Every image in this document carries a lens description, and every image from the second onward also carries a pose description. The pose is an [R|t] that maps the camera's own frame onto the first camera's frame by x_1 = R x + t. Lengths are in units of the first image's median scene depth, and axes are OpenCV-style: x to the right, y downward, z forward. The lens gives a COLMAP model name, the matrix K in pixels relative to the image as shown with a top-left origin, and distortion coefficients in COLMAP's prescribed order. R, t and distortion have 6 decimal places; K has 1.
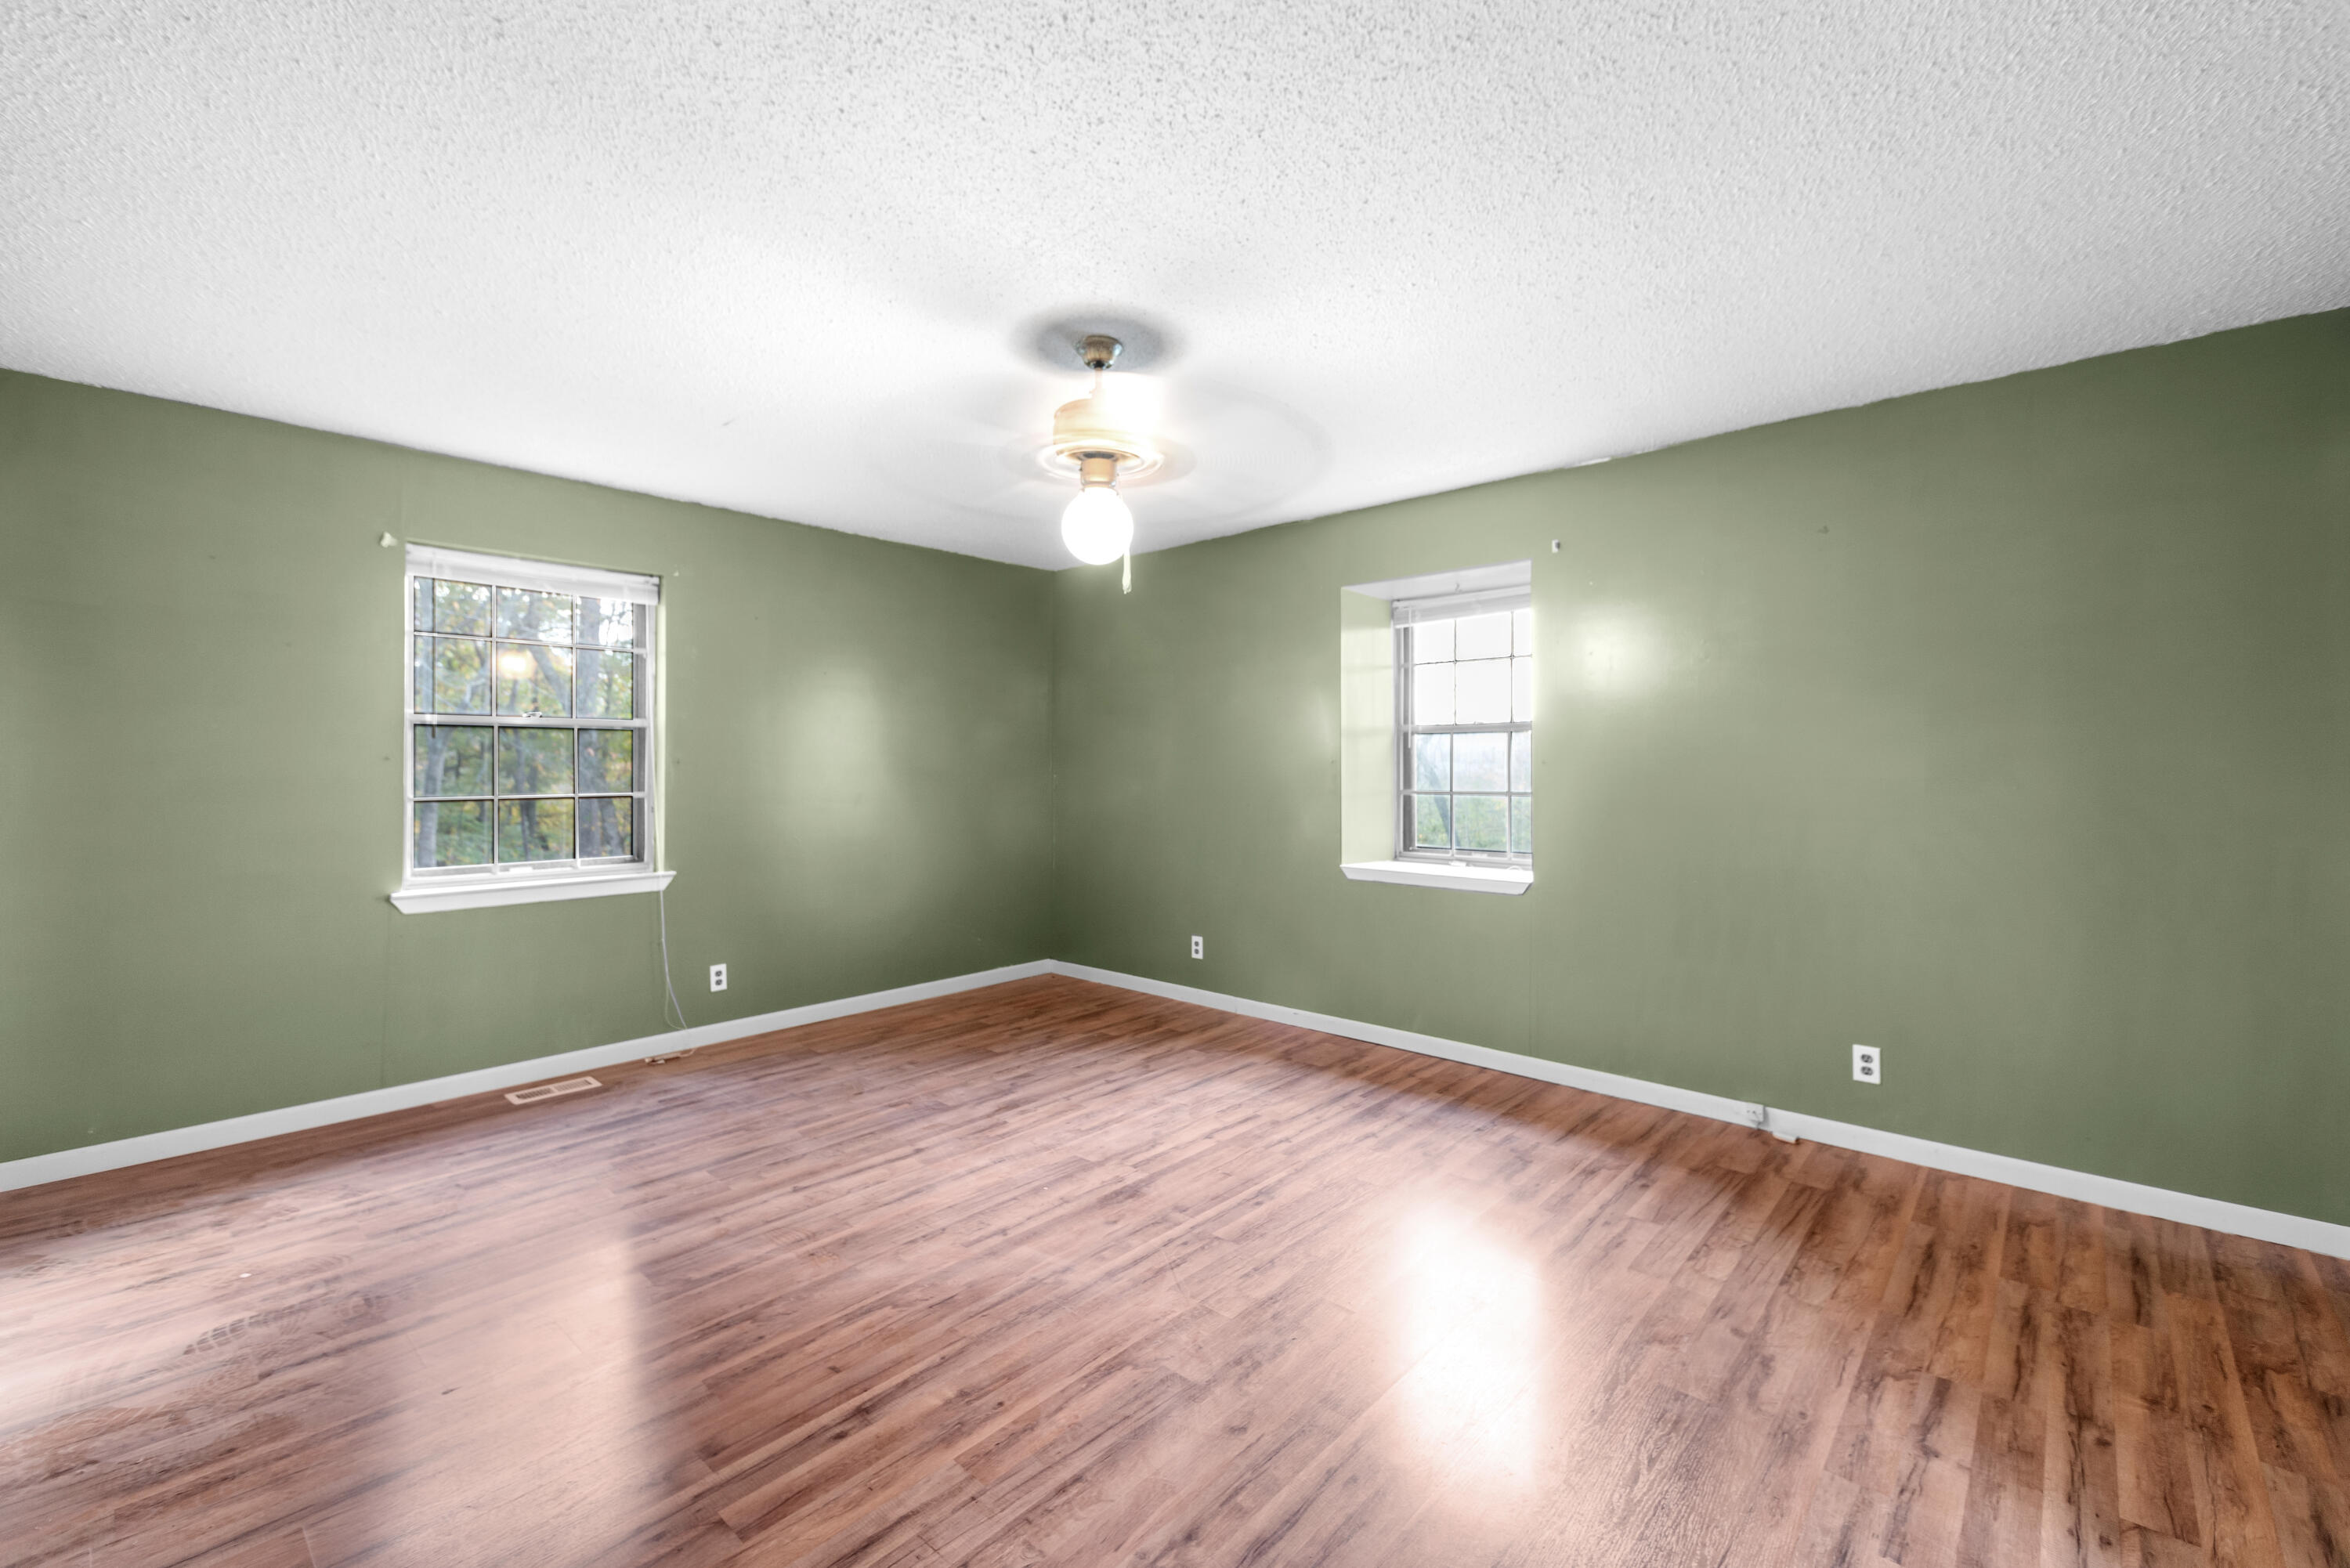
lens RADIAL K [[975.9, 0, 1176.6], [0, 975.9, 771.3], [0, 0, 1]] dist [0.023338, -0.001896]
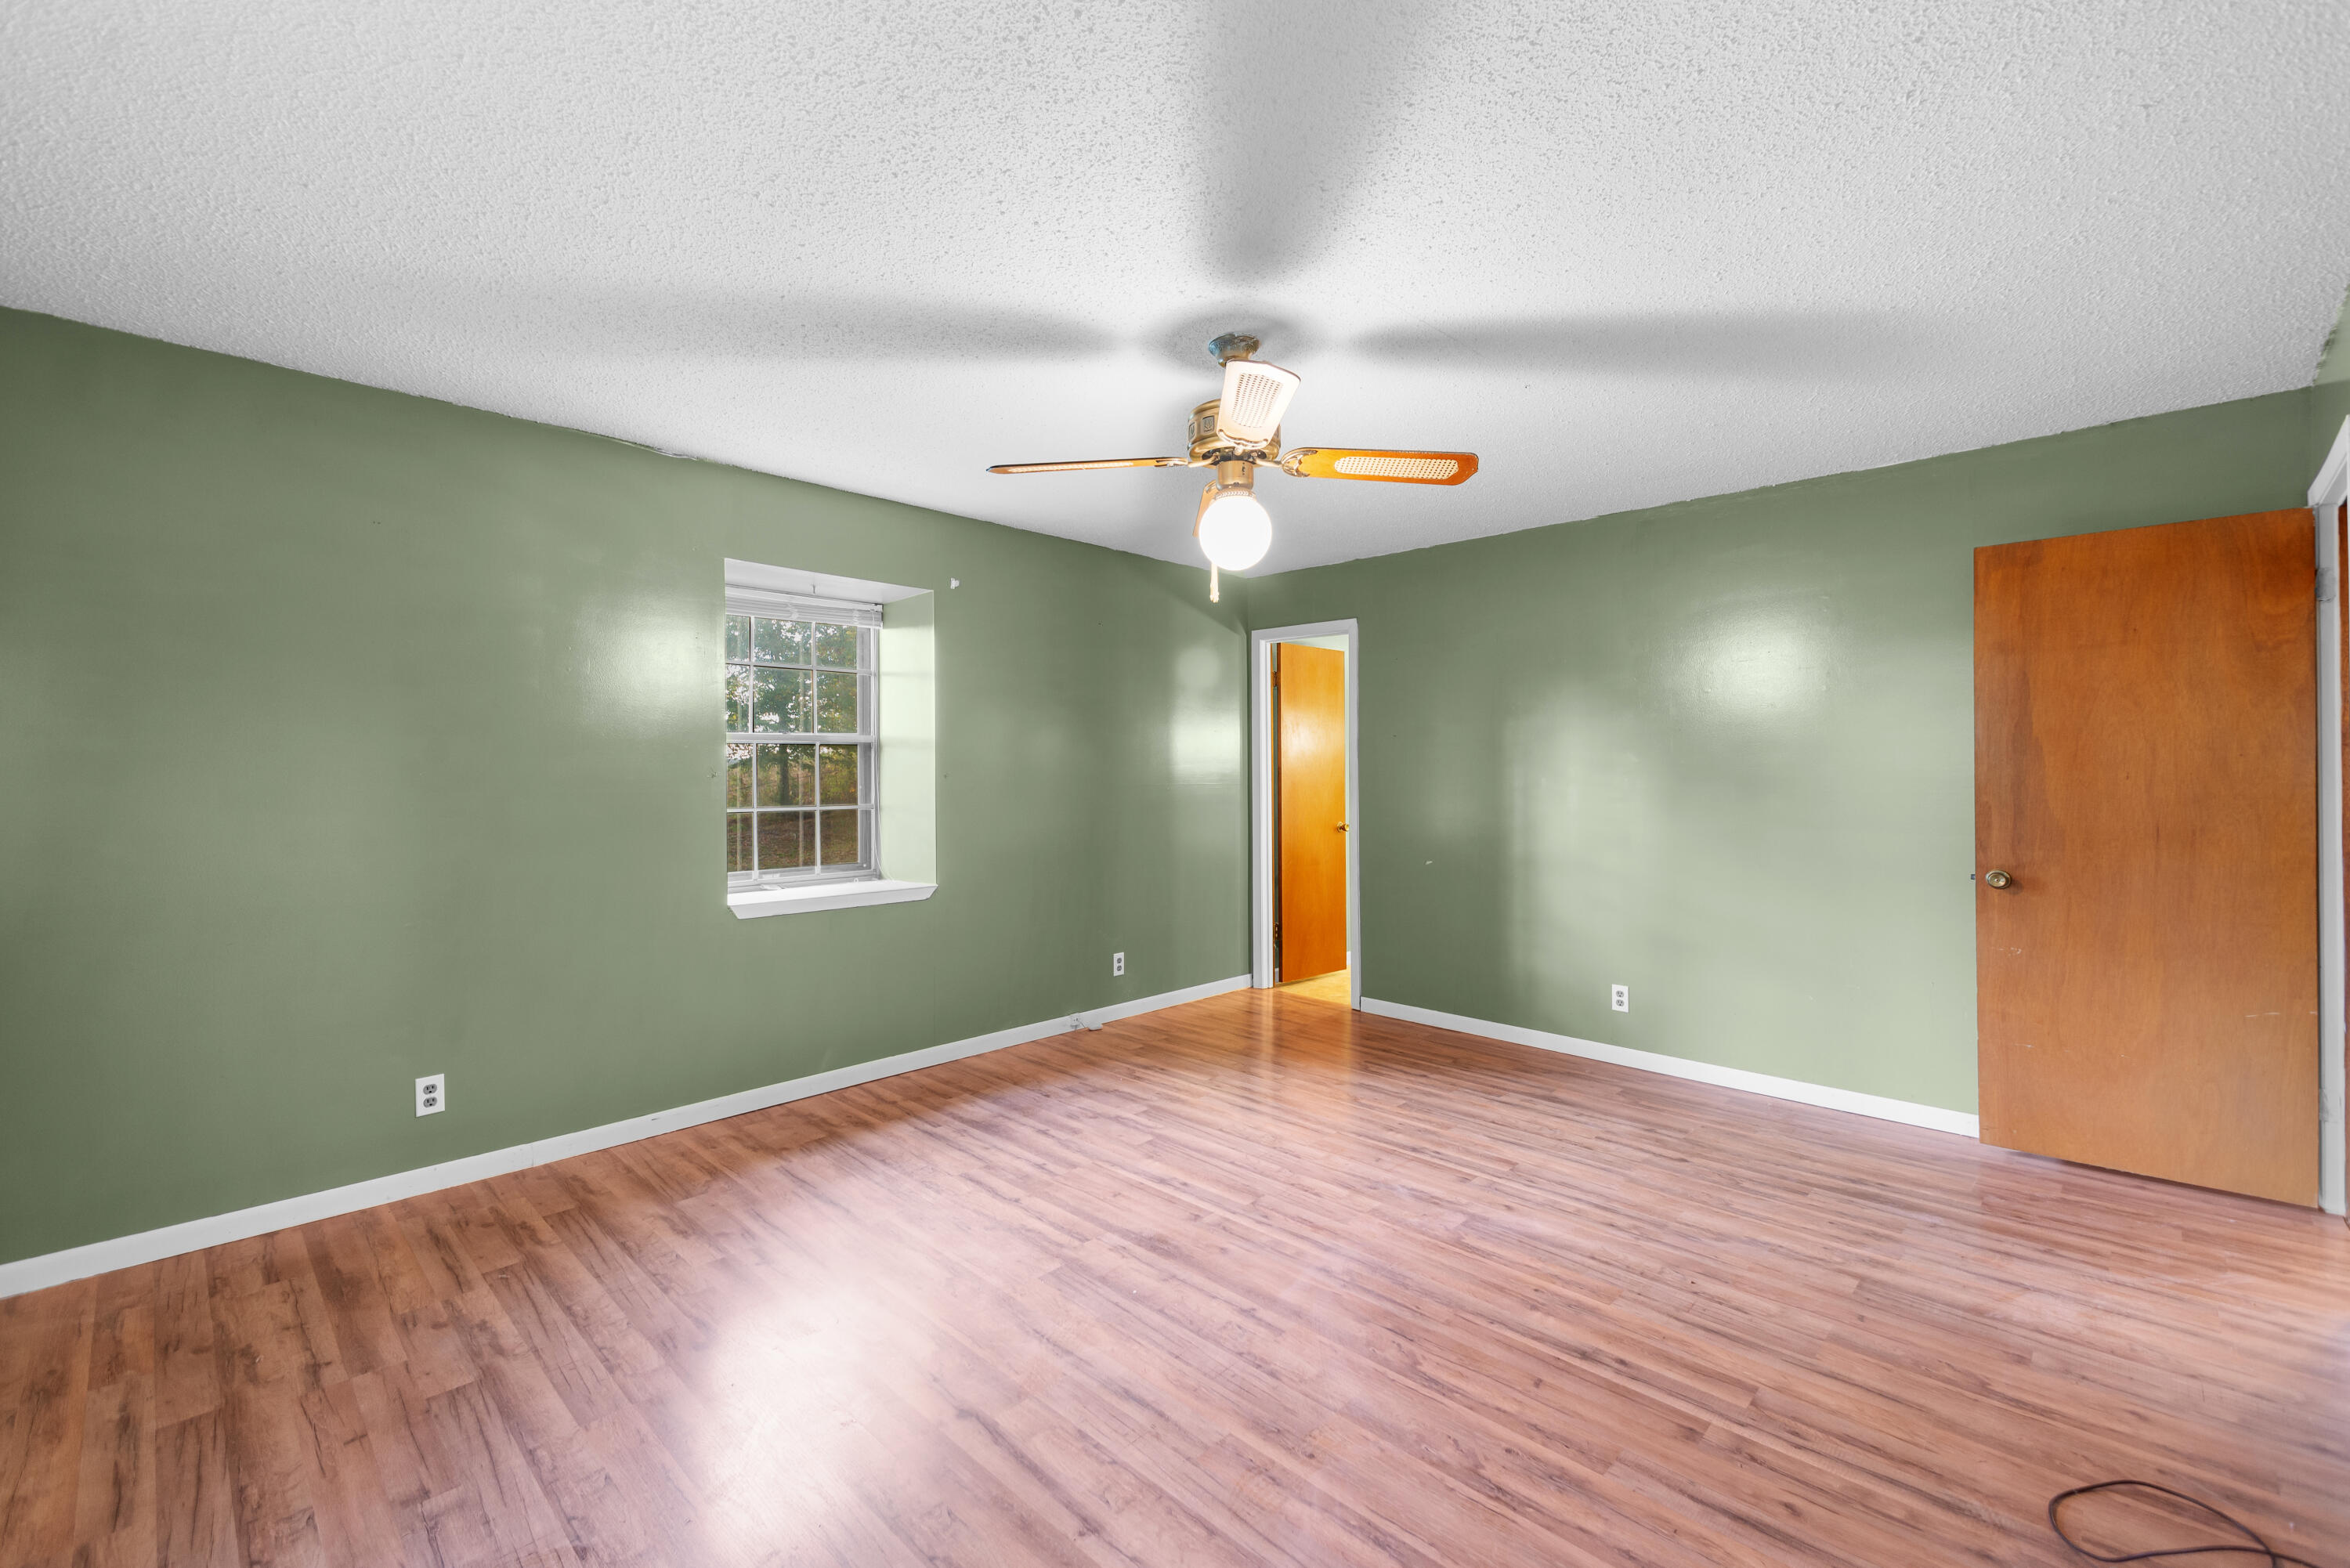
lens RADIAL K [[975.9, 0, 1165.0], [0, 975.9, 778.3], [0, 0, 1]] dist [0.023338, -0.001896]
pose [[0.048493, -0.005655, 0.998808, -0.958096], [0.010451, 0.999932, 0.005154, -0.011768], [-0.998769, 0.010188, 0.048549, 0.930542]]
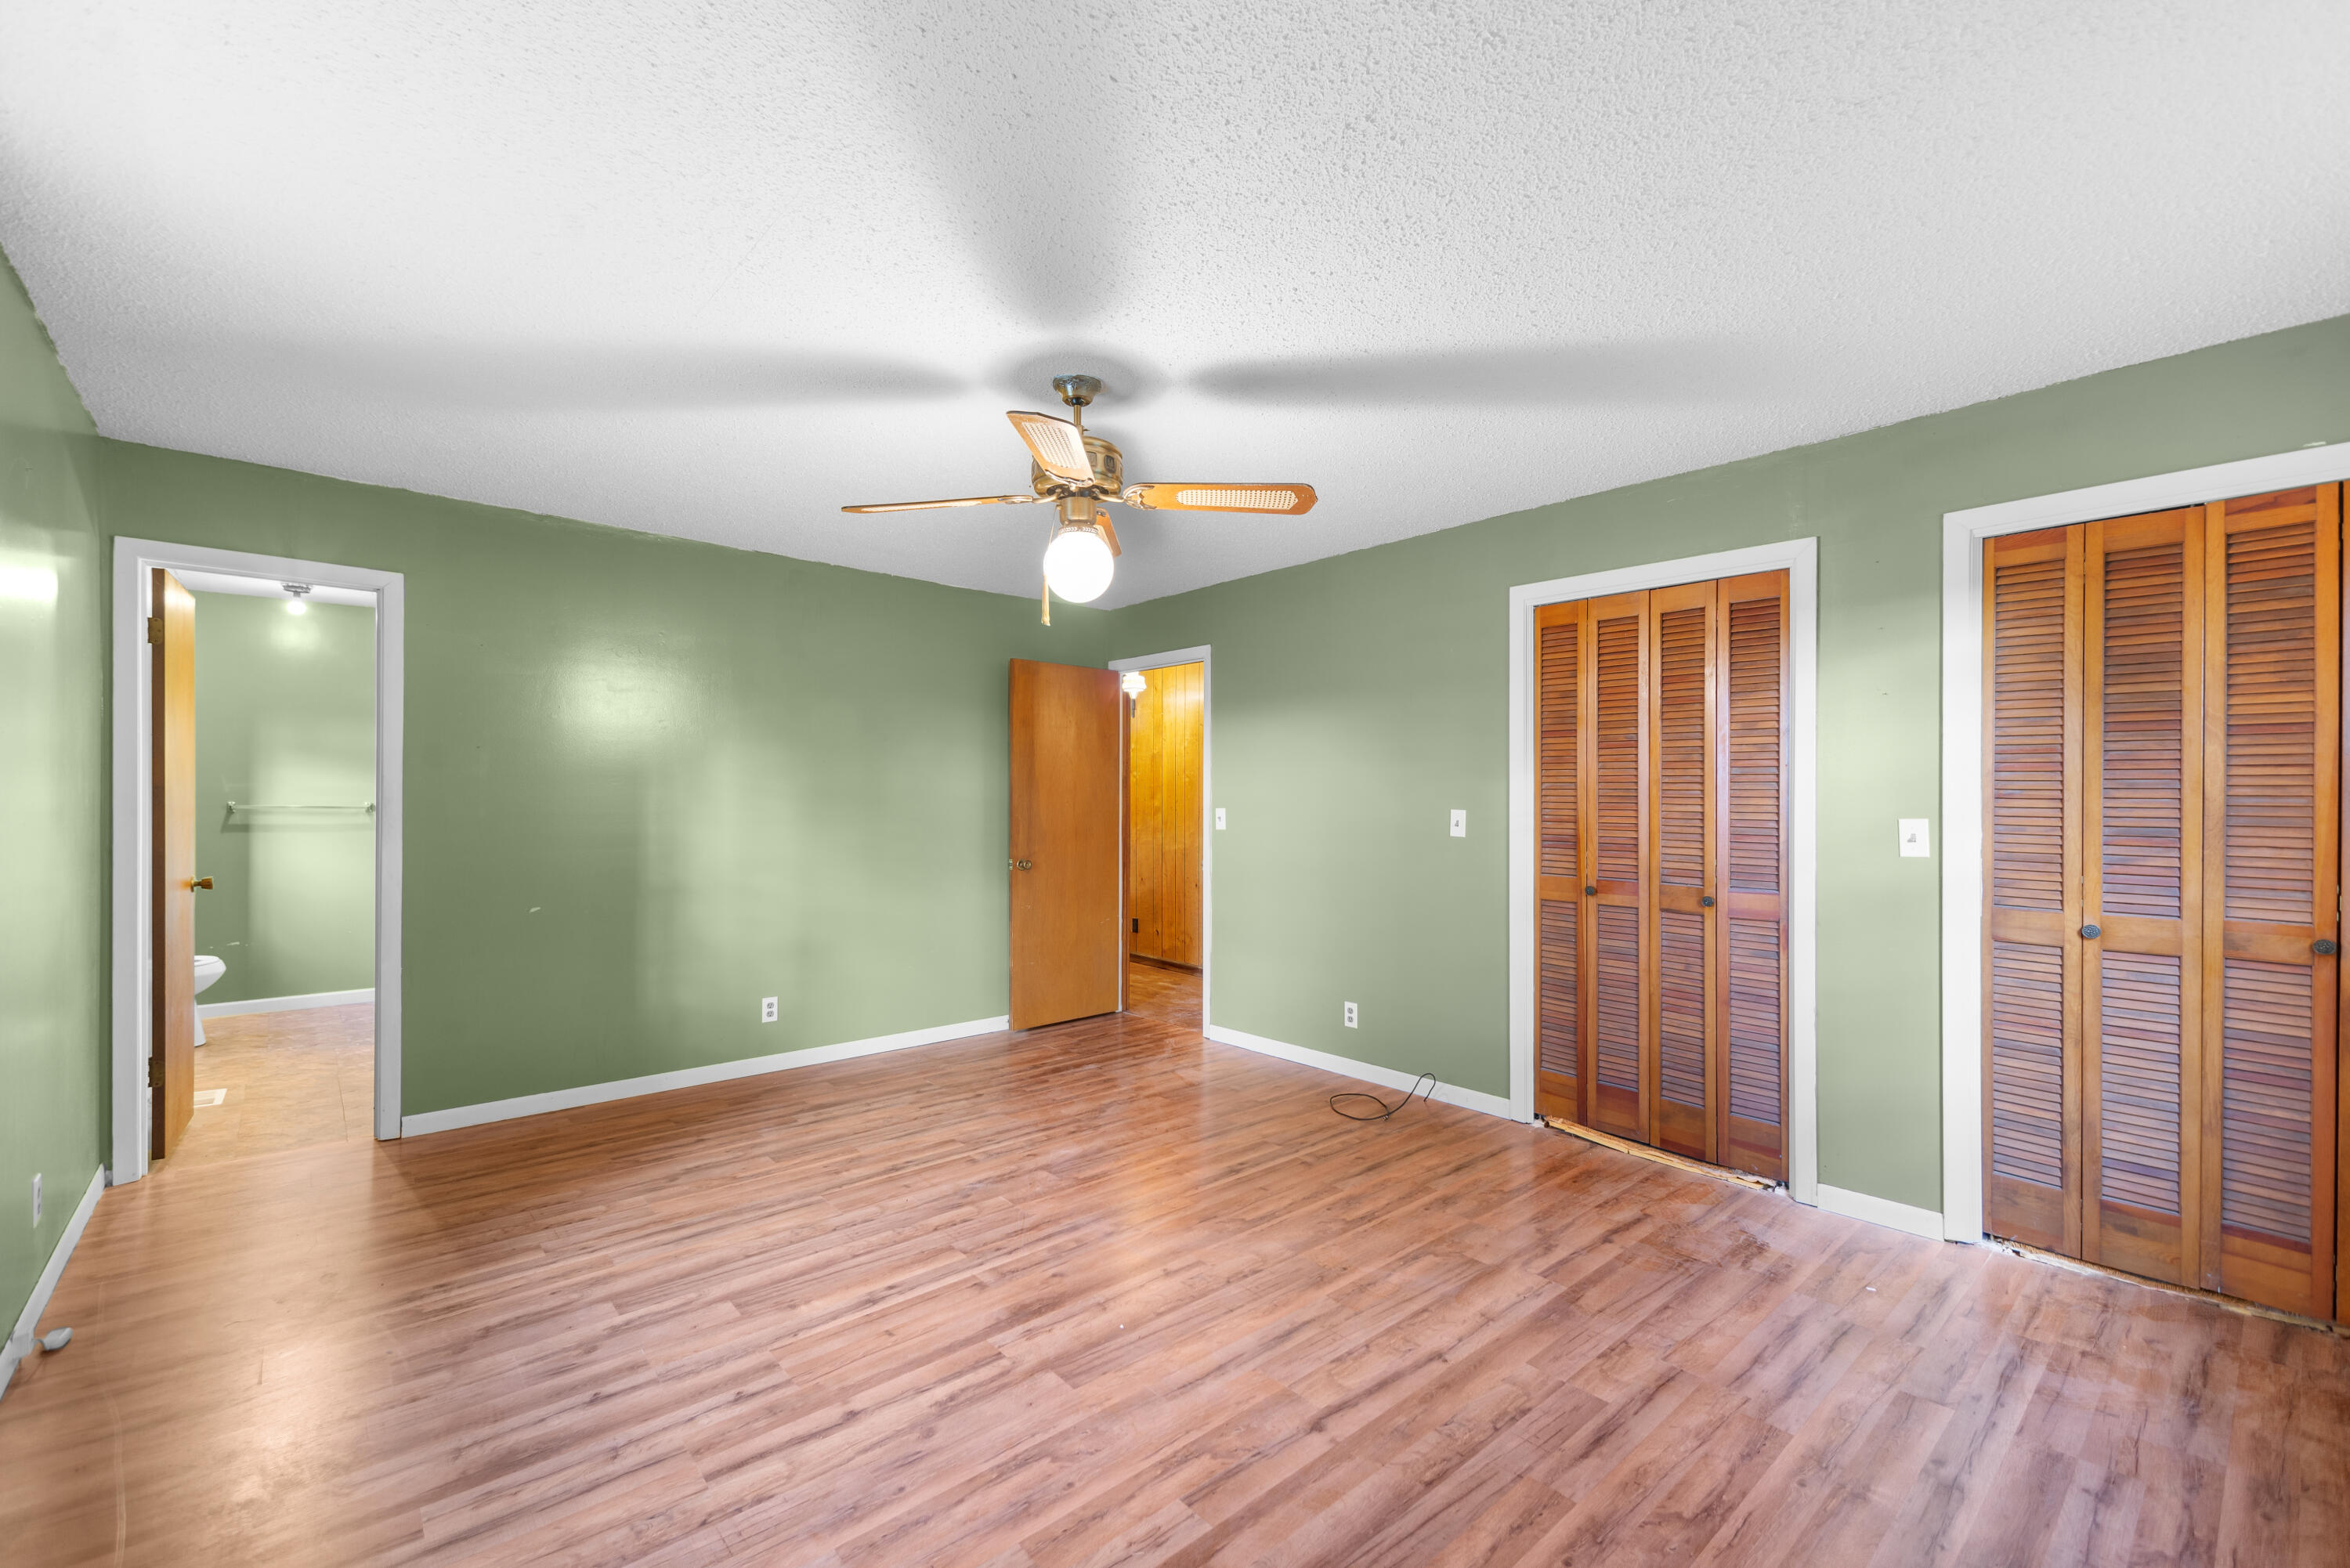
lens RADIAL K [[975.9, 0, 1163.6], [0, 975.9, 793.9], [0, 0, 1]] dist [0.023338, -0.001896]
pose [[-0.992044, -0.003380, 0.125845, -0.268913], [-0.003050, 0.999991, 0.002815, -0.017610], [-0.125853, 0.002409, -0.992046, 1.802269]]
